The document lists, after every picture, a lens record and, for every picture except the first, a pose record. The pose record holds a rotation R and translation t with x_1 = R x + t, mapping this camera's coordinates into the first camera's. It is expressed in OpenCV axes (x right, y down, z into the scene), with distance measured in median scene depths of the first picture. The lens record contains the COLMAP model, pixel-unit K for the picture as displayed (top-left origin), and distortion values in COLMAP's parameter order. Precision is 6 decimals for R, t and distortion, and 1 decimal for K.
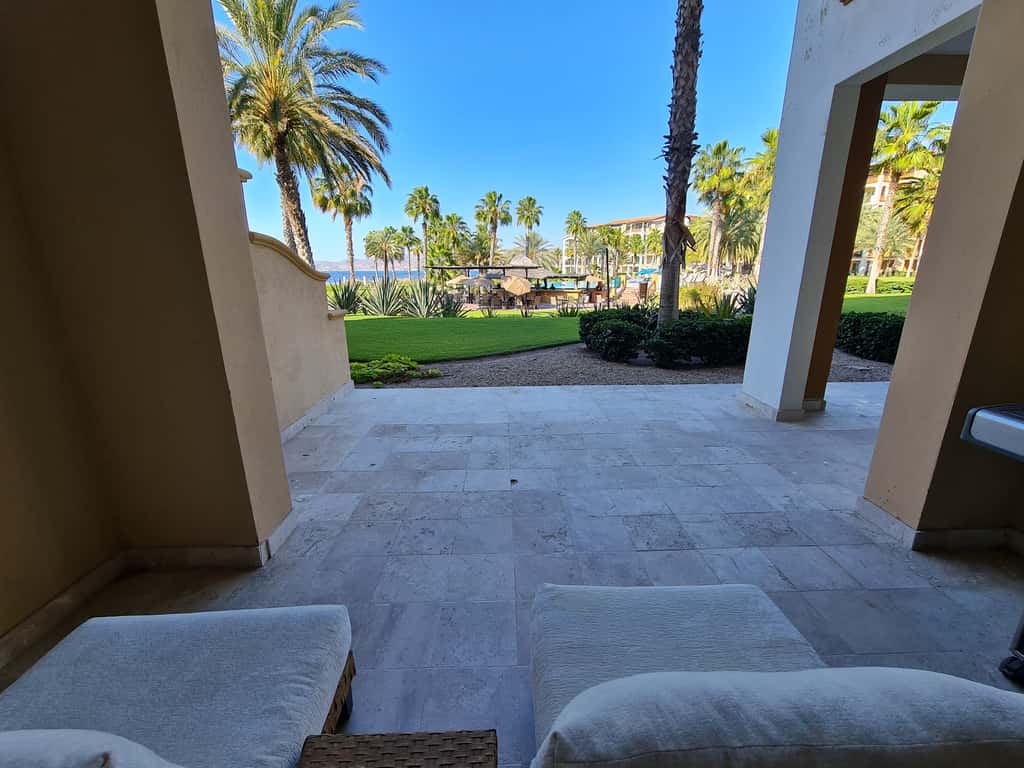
lens RADIAL K [[422.4, 0, 514.6], [0, 422.4, 385.4], [0, 0, 1]] dist [-0.000186, 0.000039]
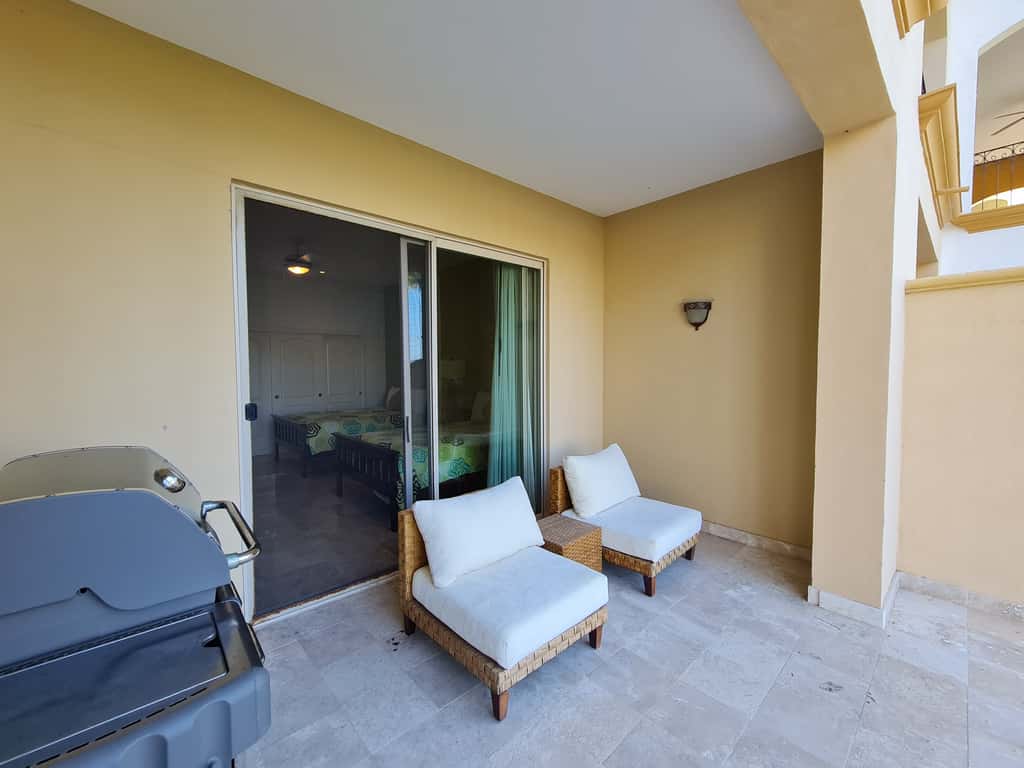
lens RADIAL K [[422.4, 0, 514.6], [0, 422.4, 385.4], [0, 0, 1]] dist [-0.000186, 0.000039]
pose [[-0.760467, 0.032639, -0.648556, 0.308496], [-0.165313, 0.956101, 0.241955, -0.127613], [0.627983, 0.291214, -0.721687, 0.392736]]
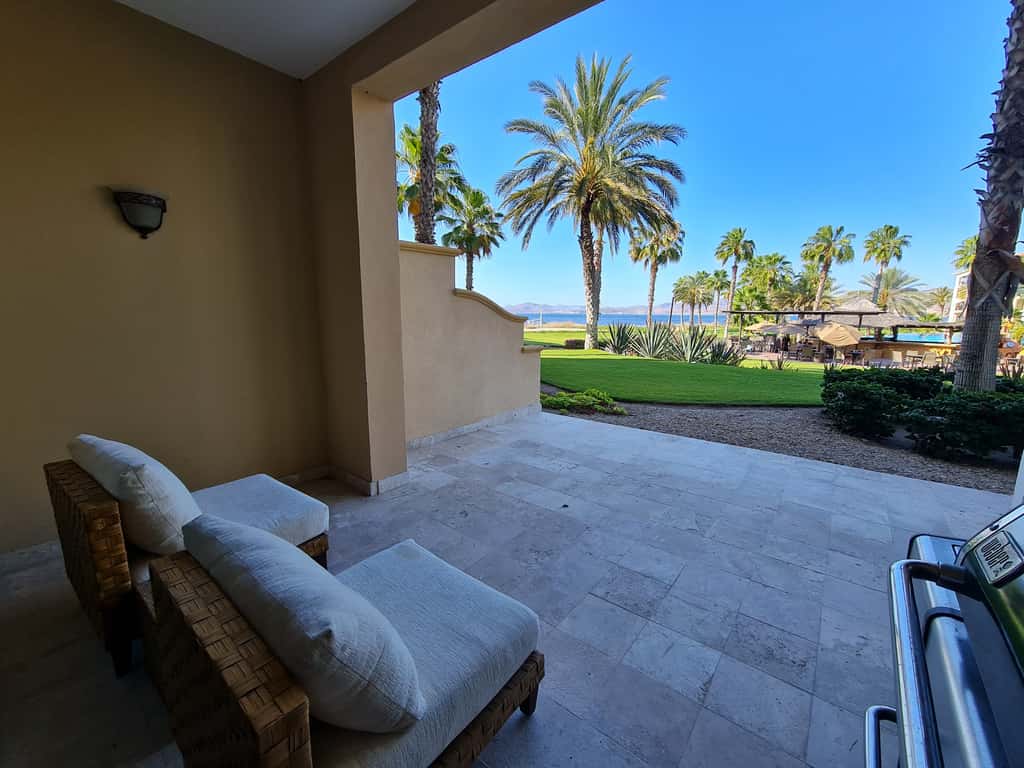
lens RADIAL K [[422.4, 0, 514.6], [0, 422.4, 385.4], [0, 0, 1]] dist [-0.000186, 0.000039]
pose [[0.761703, 0.118634, -0.636973, 0.259747], [-0.180705, 0.982983, -0.033014, -0.009093], [0.622217, 0.140251, 0.770179, 0.017731]]
